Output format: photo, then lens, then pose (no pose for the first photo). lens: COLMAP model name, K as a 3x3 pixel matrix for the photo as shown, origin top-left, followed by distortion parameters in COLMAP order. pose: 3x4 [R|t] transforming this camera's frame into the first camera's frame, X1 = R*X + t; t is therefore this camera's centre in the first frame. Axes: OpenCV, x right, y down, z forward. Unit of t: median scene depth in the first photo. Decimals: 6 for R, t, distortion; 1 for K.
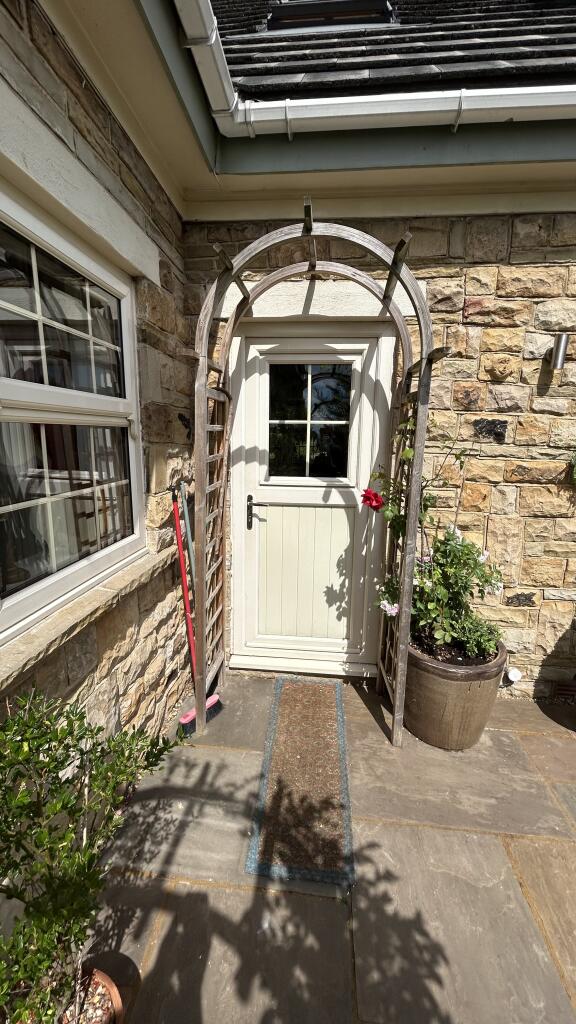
lens RADIAL K [[413.2, 0, 288.0], [0, 413.2, 512.0], [0, 0, 1]] dist [-0.001005, 0.000279]
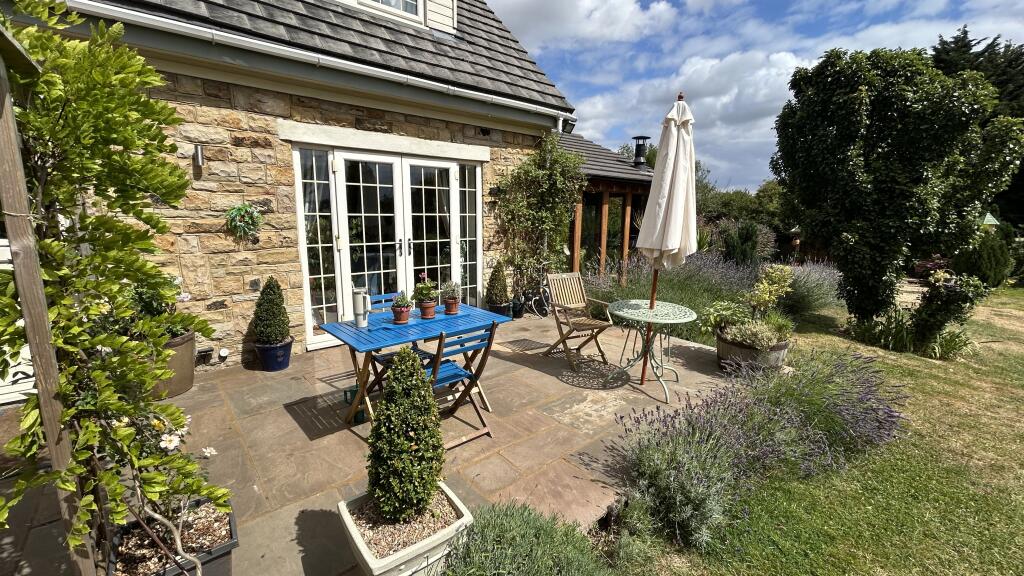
lens RADIAL K [[413.2, 0, 510.1], [0, 413.2, 288.1], [0, 0, 1]] dist [-0.001005, 0.000279]
pose [[0.691771, -0.147259, 0.706942, 0.232524], [0.135564, 0.988064, 0.073163, 0.192781], [-0.709278, 0.045224, 0.703477, -1.015496]]
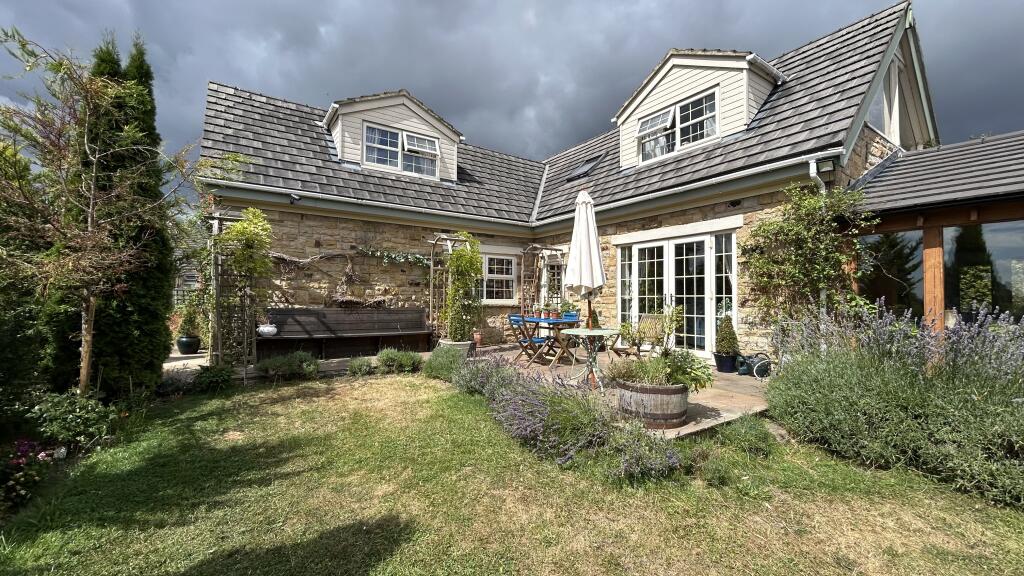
lens RADIAL K [[413.2, 0, 510.1], [0, 413.2, 288.1], [0, 0, 1]] dist [-0.001005, 0.000279]
pose [[0.638403, -0.040060, -0.768659, 3.151839], [-0.135403, 0.977226, -0.163388, 0.670734], [0.757699, 0.208387, 0.618439, -2.014778]]
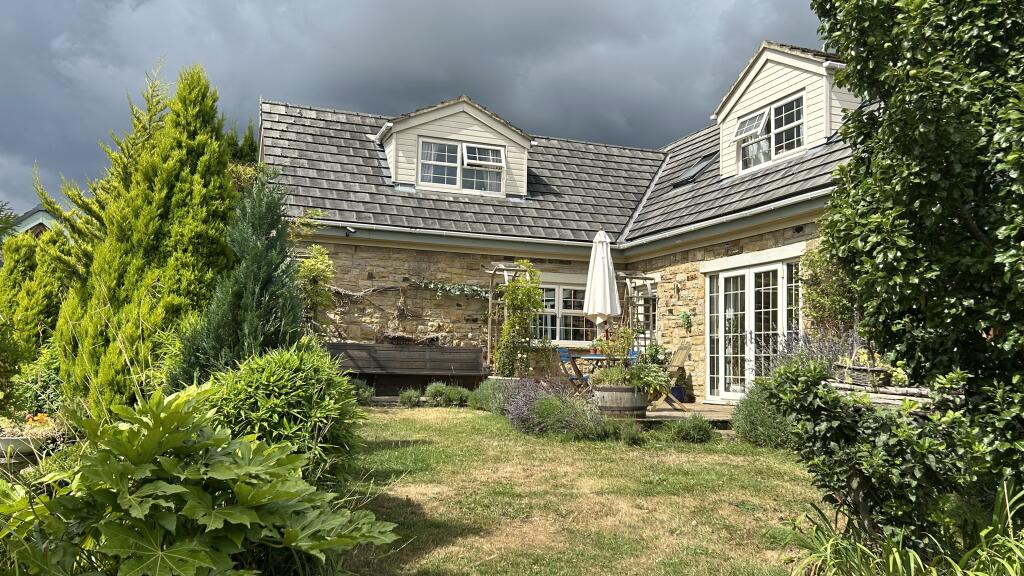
lens RADIAL K [[855.4, 0, 510.8], [0, 855.4, 296.6], [0, 0, 1]] dist [0.113328, -0.219526]
pose [[0.436078, -0.087570, -0.895638, 5.986207], [-0.180129, 0.966619, -0.182214, 1.146772], [0.881697, 0.240790, 0.405748, -2.894794]]
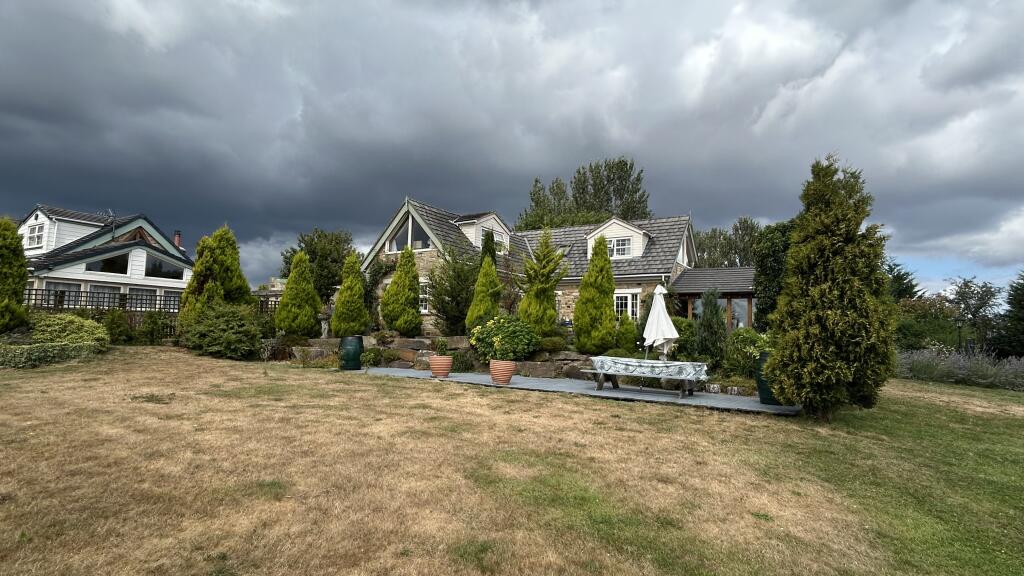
lens RADIAL K [[493.9, 0, 512.0], [0, 493.9, 288.0], [0, 0, 1]] dist [-0.000889, -0.000444]
pose [[0.880959, -0.036218, -0.471805, 4.322882], [-0.100031, 0.960280, -0.260494, 2.238028], [0.462499, 0.276679, 0.842344, -8.373494]]
